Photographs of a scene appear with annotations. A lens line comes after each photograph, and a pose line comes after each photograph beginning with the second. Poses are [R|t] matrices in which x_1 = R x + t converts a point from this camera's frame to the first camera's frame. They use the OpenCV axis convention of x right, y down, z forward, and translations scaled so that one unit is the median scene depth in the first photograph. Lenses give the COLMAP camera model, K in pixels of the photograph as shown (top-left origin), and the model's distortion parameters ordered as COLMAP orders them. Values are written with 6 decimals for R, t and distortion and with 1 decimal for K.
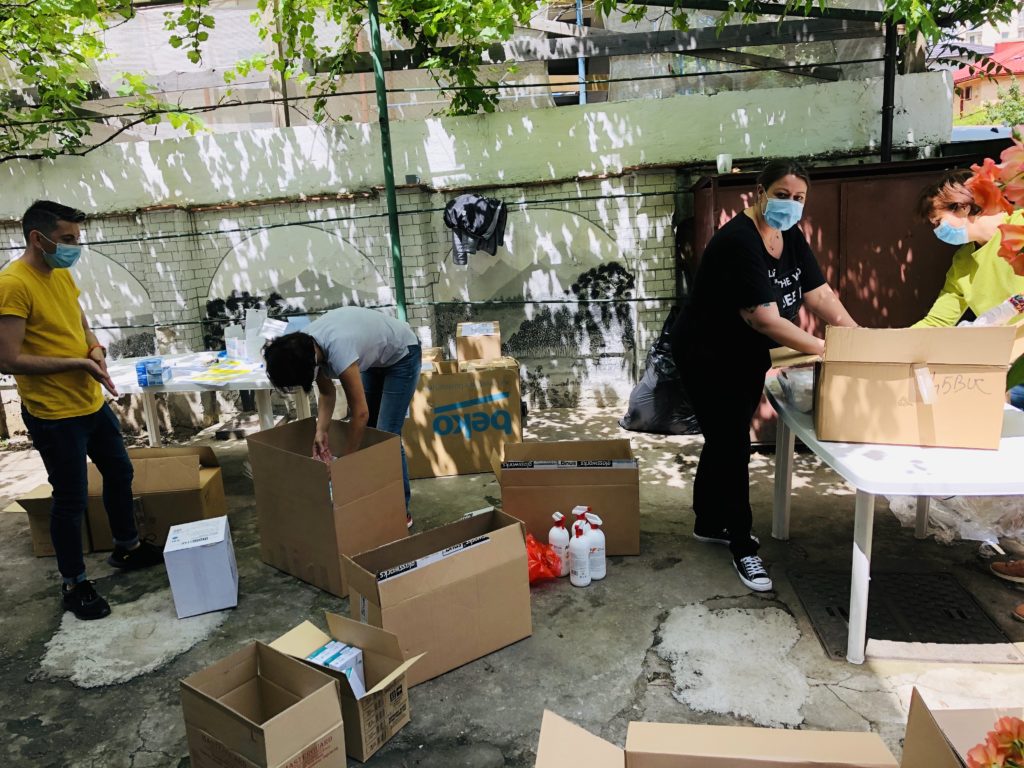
lens RADIAL K [[835.5, 0, 505.4], [0, 835.5, 382.0], [0, 0, 1]] dist [0.009605, -0.035667]
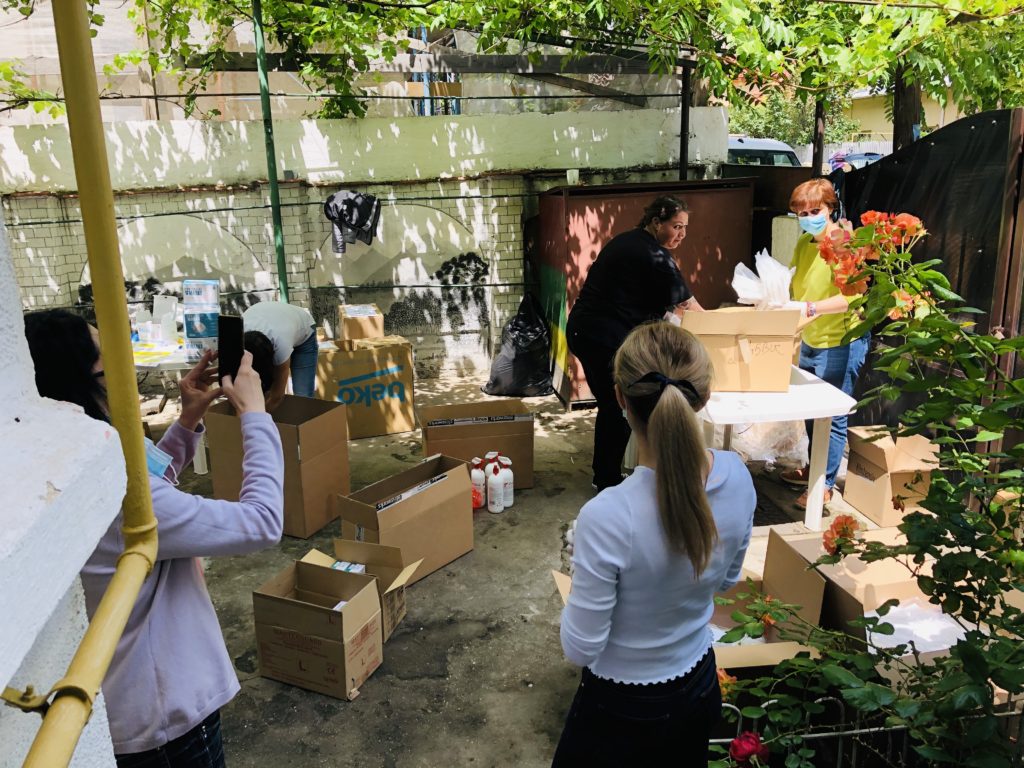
lens RADIAL K [[835.5, 0, 517.6], [0, 835.5, 388.0], [0, 0, 1]] dist [0.009605, -0.035667]
pose [[0.957634, -0.036727, 0.285636, -0.151619], [0.025678, 0.998774, 0.042332, -0.001294], [-0.286840, -0.033204, 0.957403, -0.148934]]
